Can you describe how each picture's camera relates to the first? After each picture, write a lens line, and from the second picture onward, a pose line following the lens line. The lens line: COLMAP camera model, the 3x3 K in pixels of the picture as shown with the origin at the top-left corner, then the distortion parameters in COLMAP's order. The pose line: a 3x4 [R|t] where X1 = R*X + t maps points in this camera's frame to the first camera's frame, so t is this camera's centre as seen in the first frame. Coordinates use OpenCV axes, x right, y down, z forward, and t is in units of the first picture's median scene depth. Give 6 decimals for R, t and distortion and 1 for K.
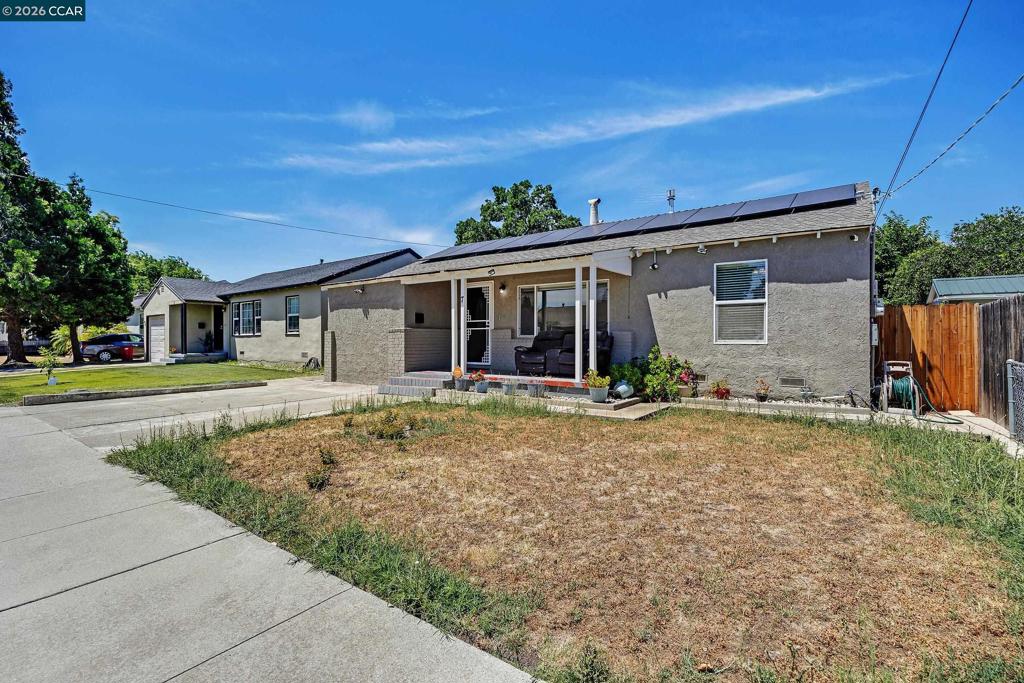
lens RADIAL K [[486.0, 0, 512.0], [0, 486.0, 341.5], [0, 0, 1]] dist [-0.001290, -0.000223]
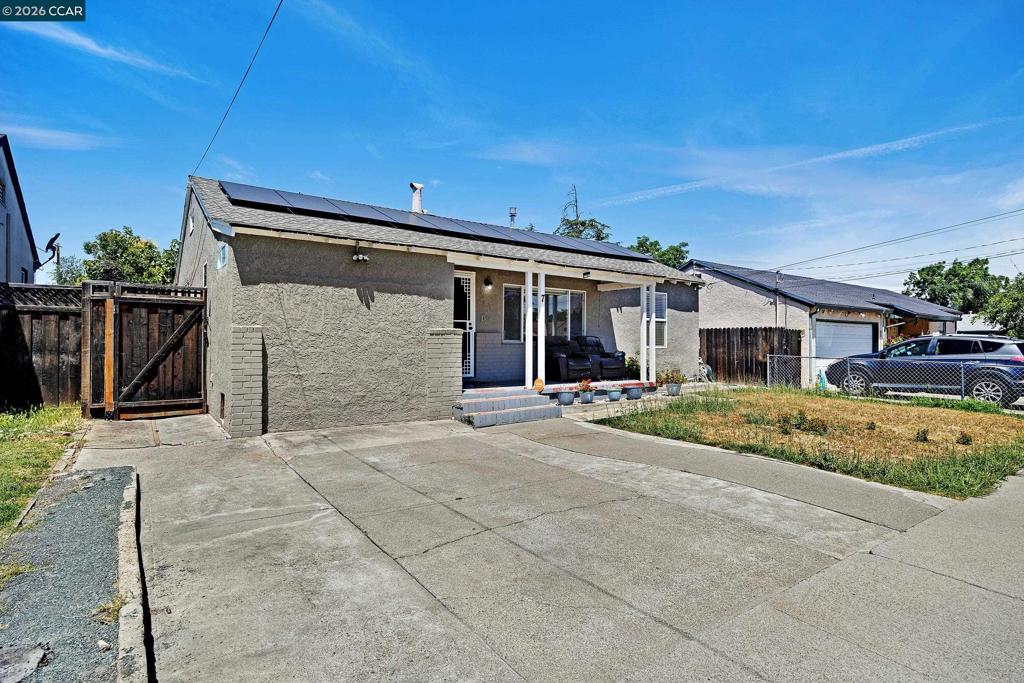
lens RADIAL K [[533.0, 0, 512.0], [0, 533.0, 341.5], [0, 0, 1]] dist [-0.001896, -0.000536]
pose [[0.302625, 0.001913, 0.953108, -0.916987], [-0.002674, 0.999996, -0.001158, -0.009565], [-0.953106, -0.002198, 0.302628, 0.711203]]
